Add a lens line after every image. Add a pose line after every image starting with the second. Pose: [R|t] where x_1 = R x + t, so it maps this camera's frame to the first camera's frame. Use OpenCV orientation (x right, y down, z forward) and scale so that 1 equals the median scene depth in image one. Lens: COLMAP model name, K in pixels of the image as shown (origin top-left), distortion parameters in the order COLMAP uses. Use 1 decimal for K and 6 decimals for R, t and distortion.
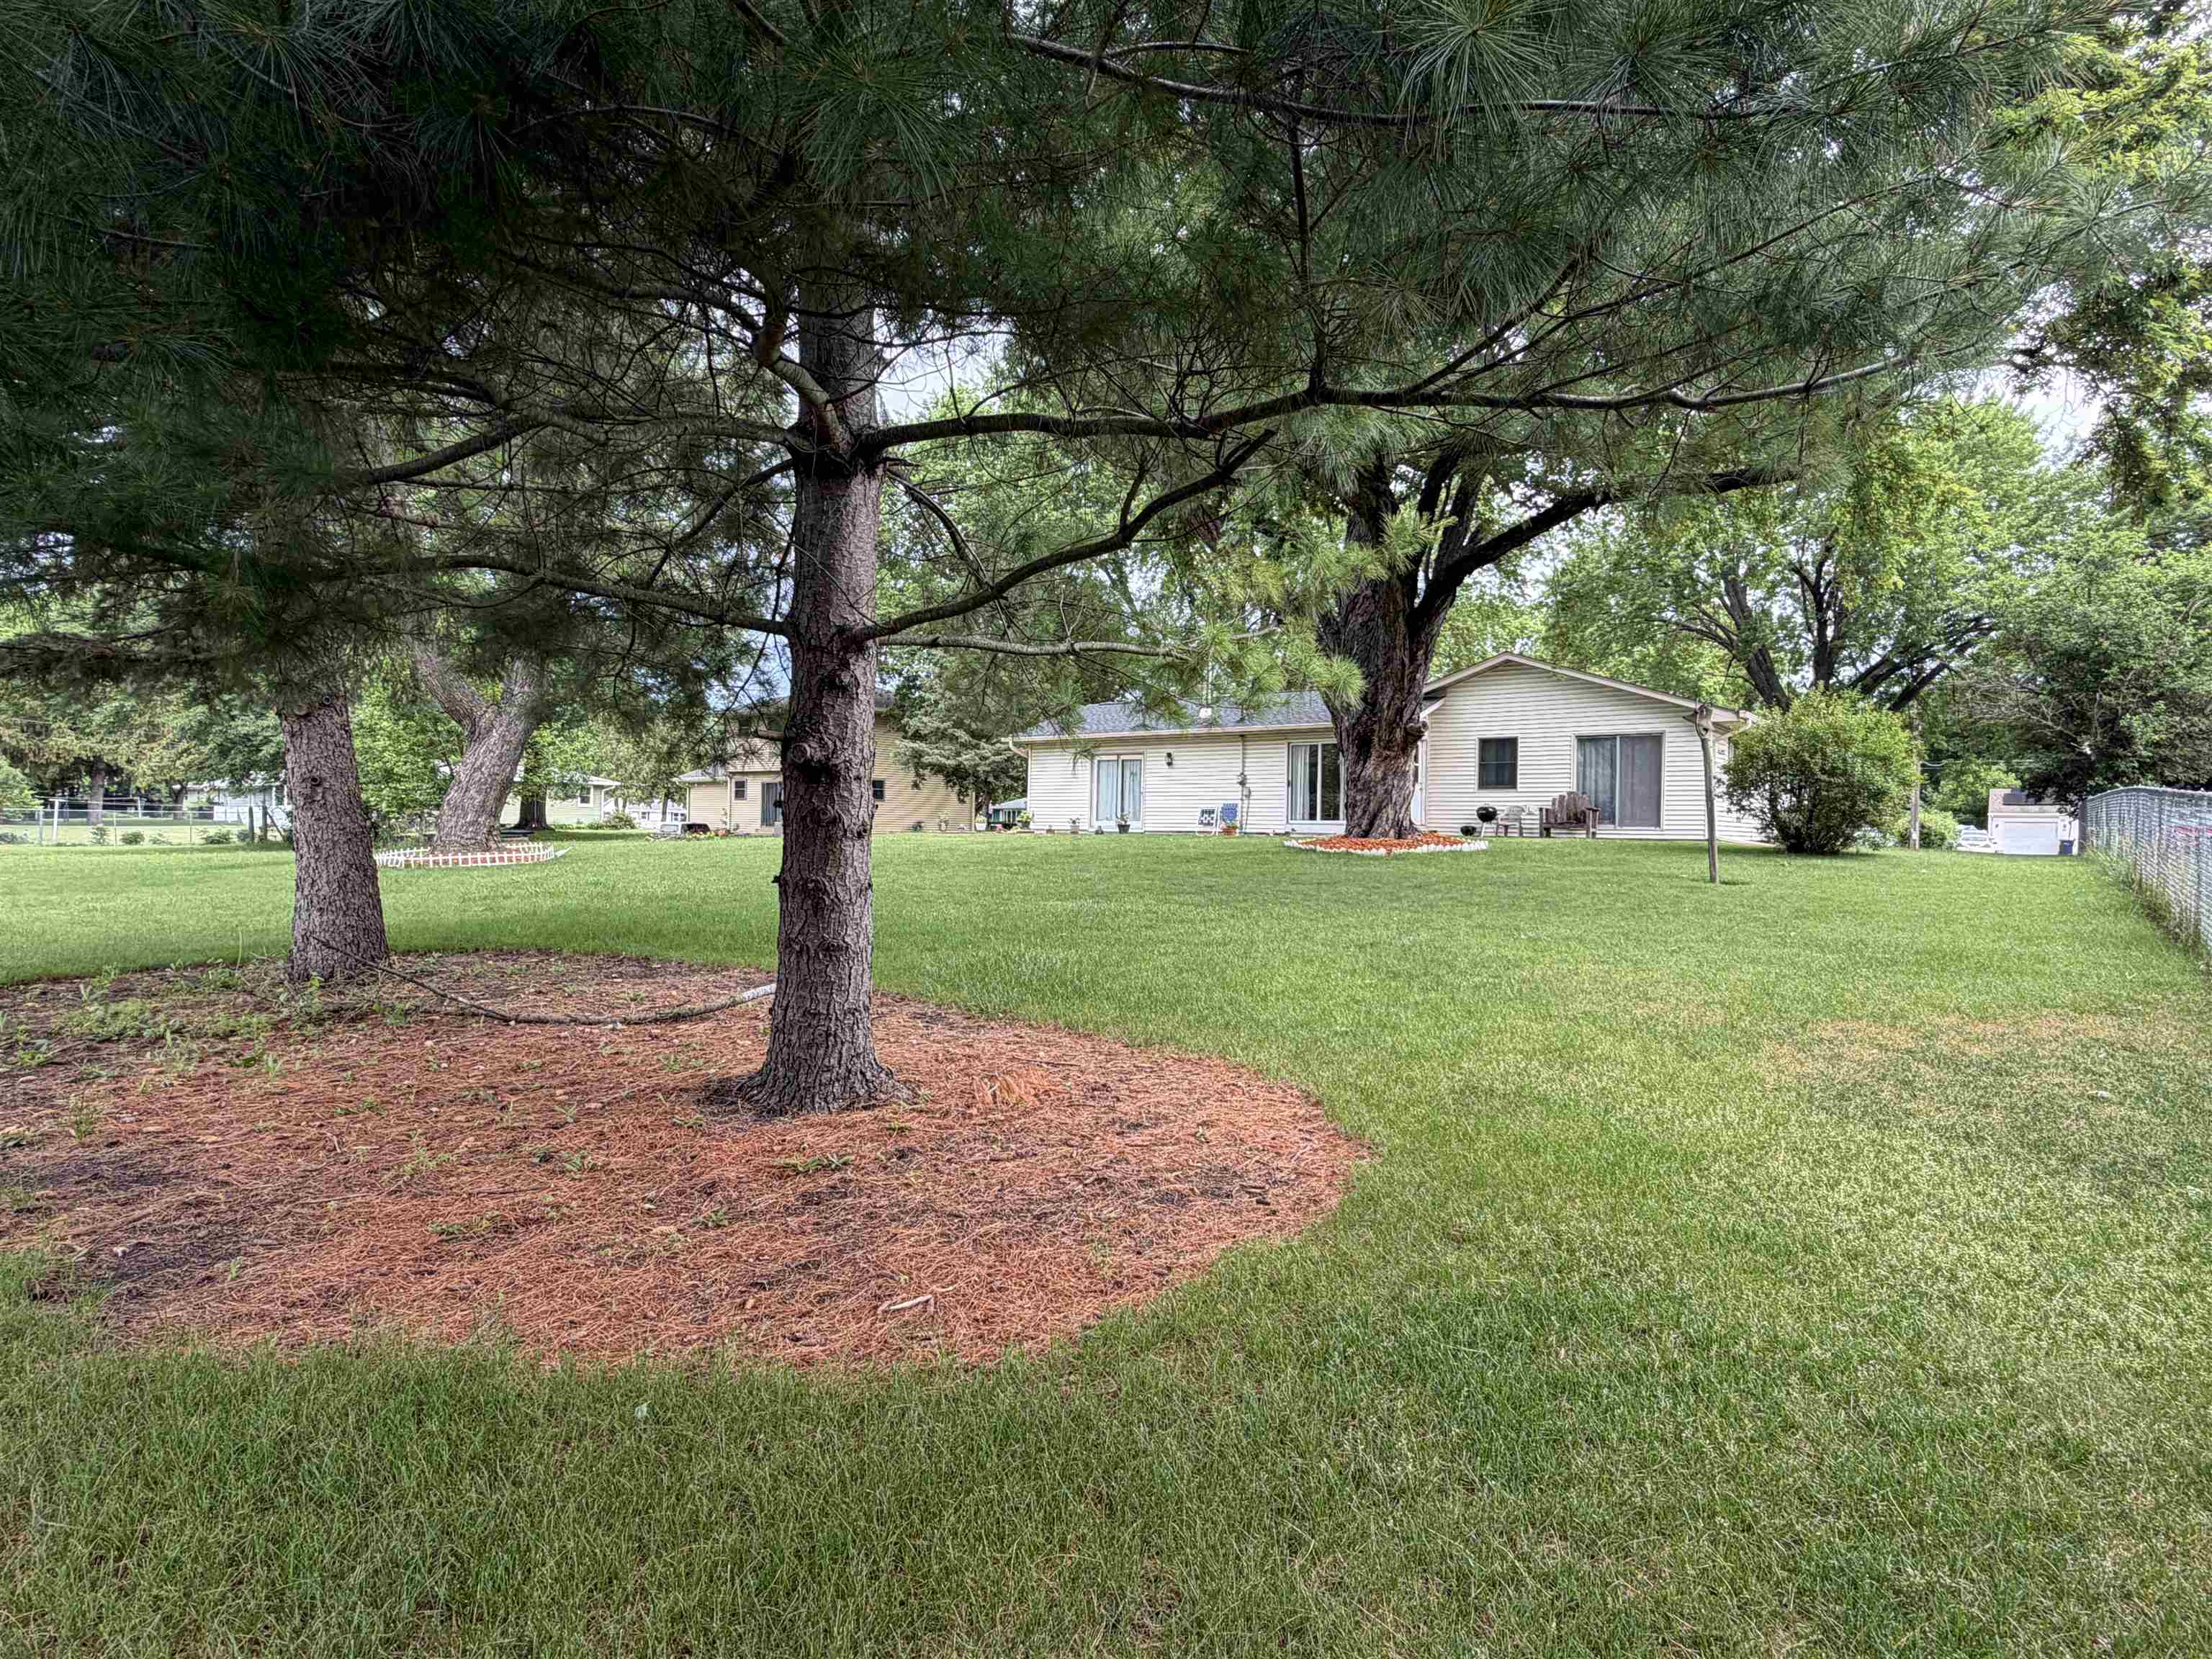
lens RADIAL K [[1158.3, 0, 1106.0], [0, 1158.3, 829.5], [0, 0, 1]] dist [-0.004190, -0.000569]
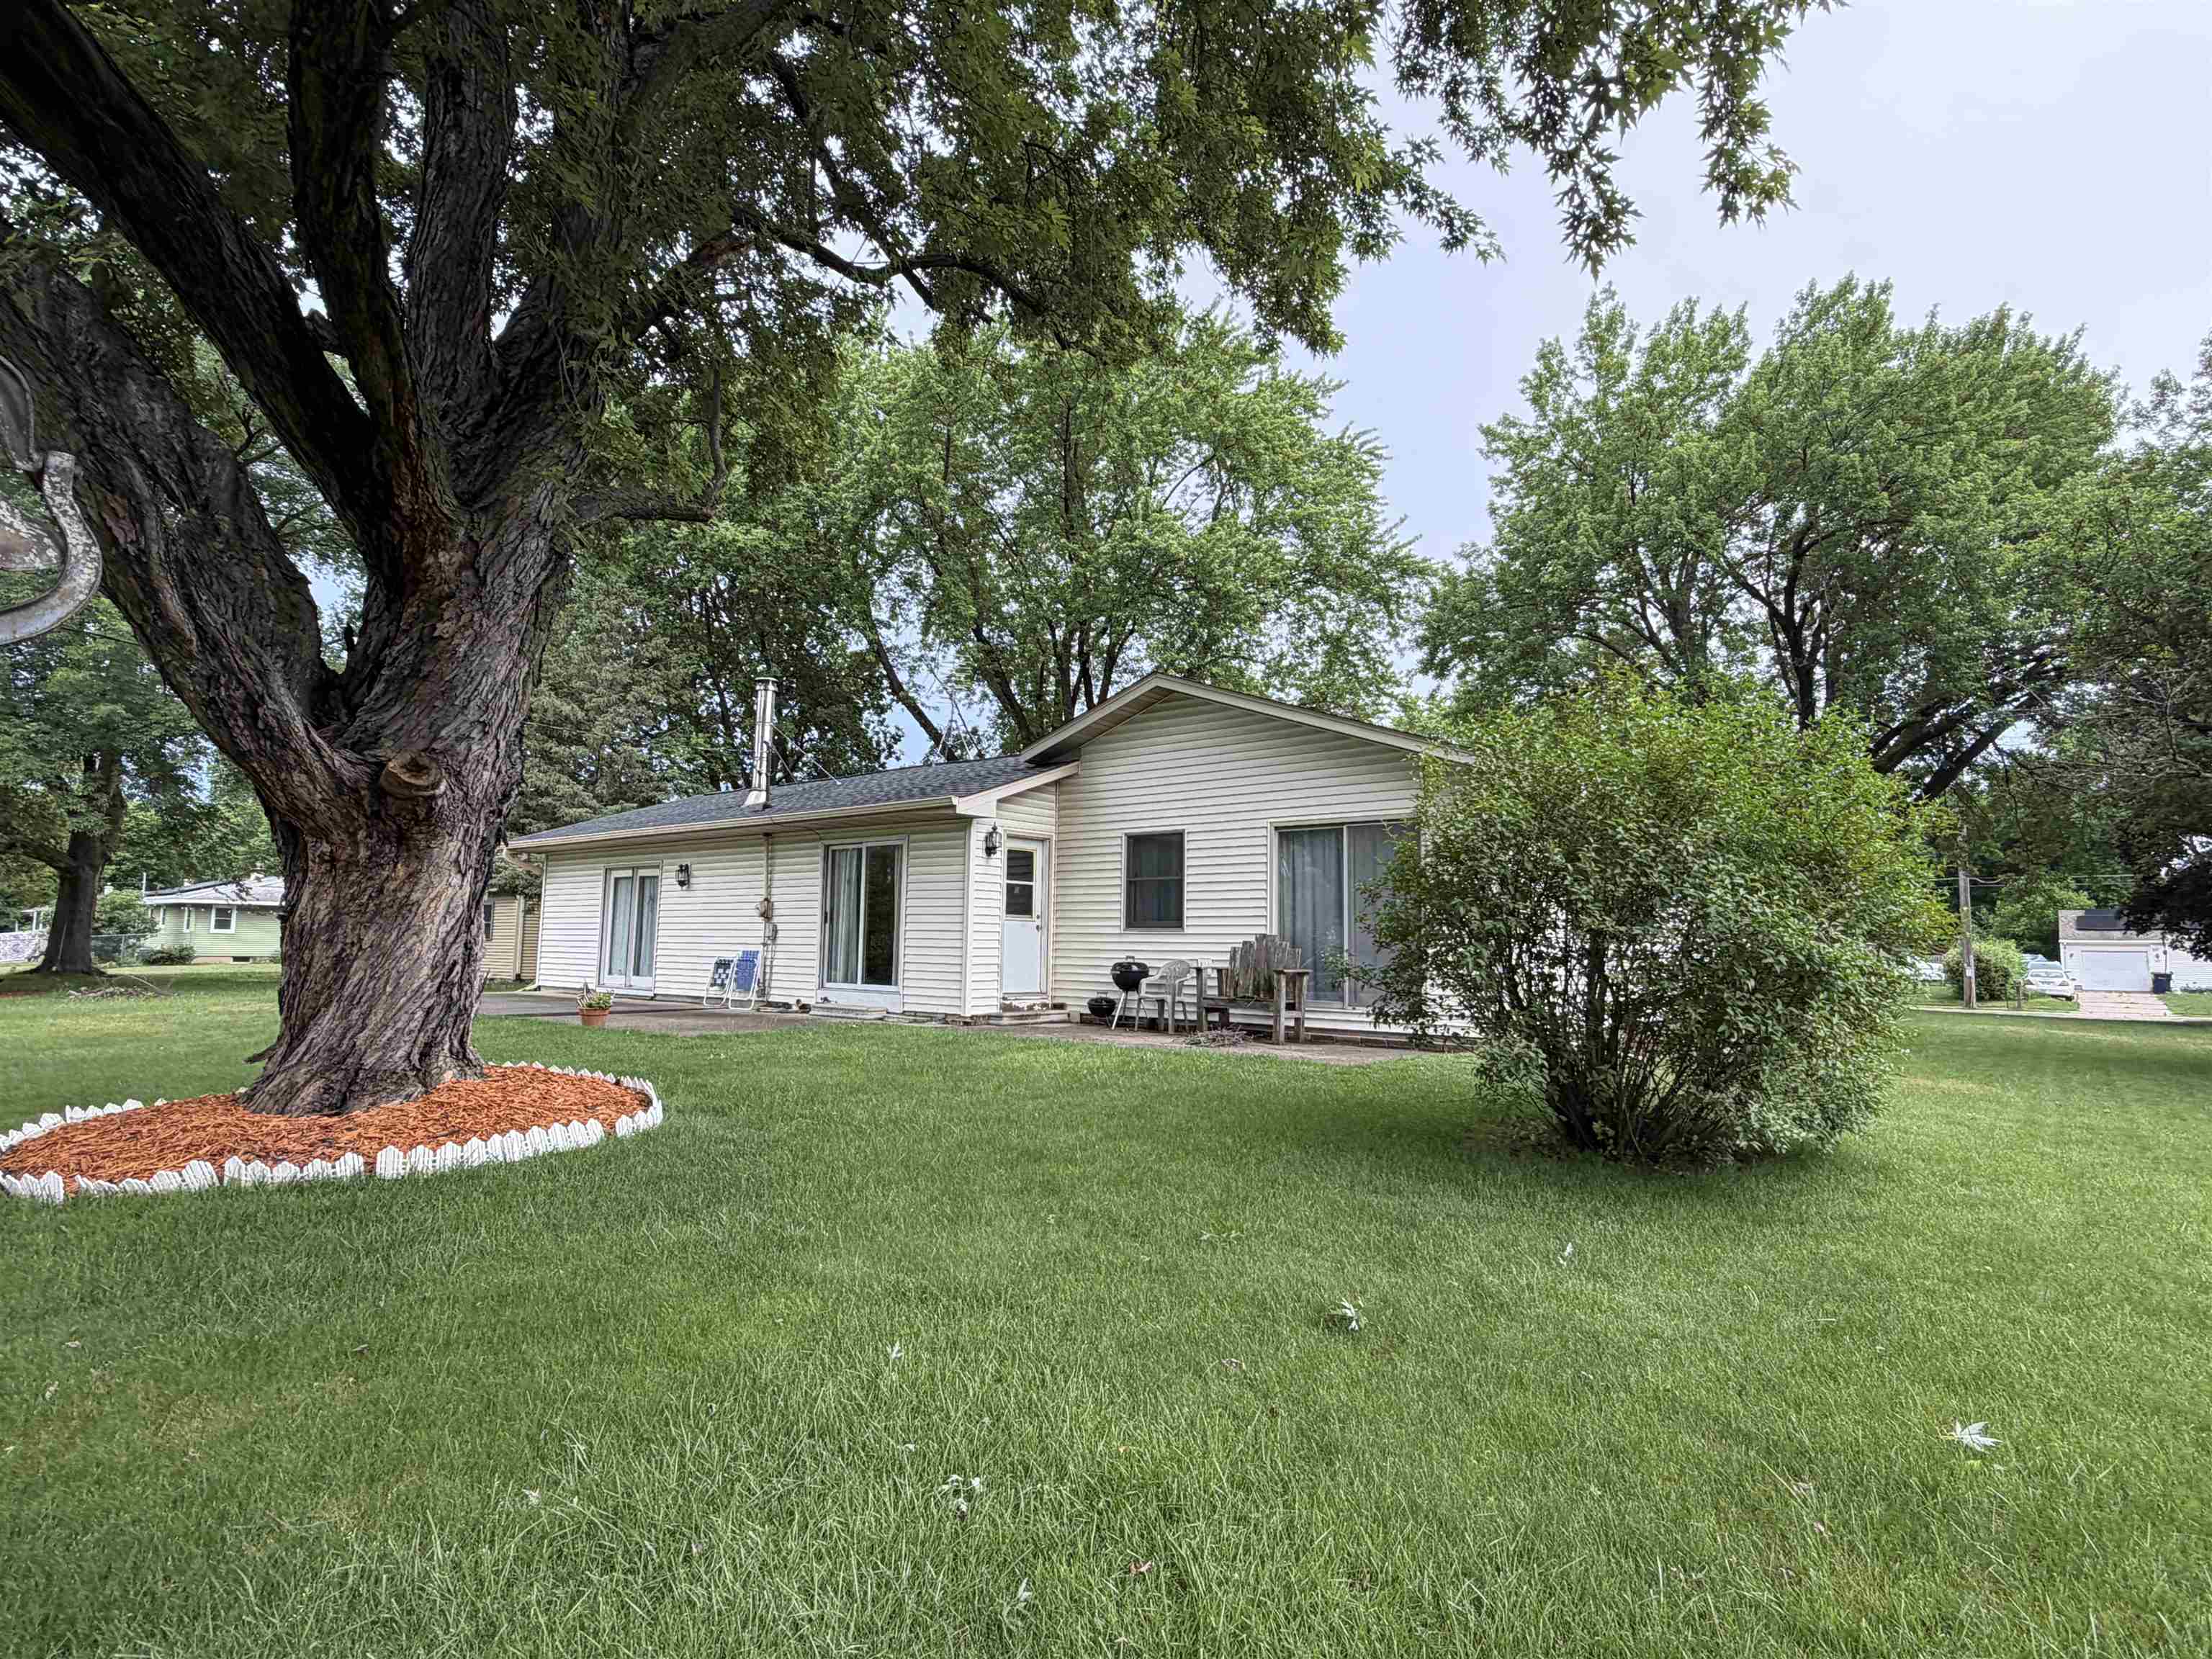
lens RADIAL K [[1158.3, 0, 1106.0], [0, 1158.3, 829.5], [0, 0, 1]] dist [-0.004190, -0.000569]
pose [[0.999542, -0.003595, -0.030041, 0.299841], [0.000487, 0.994698, -0.102842, -0.022894], [0.030252, 0.102781, 0.994244, 0.418921]]
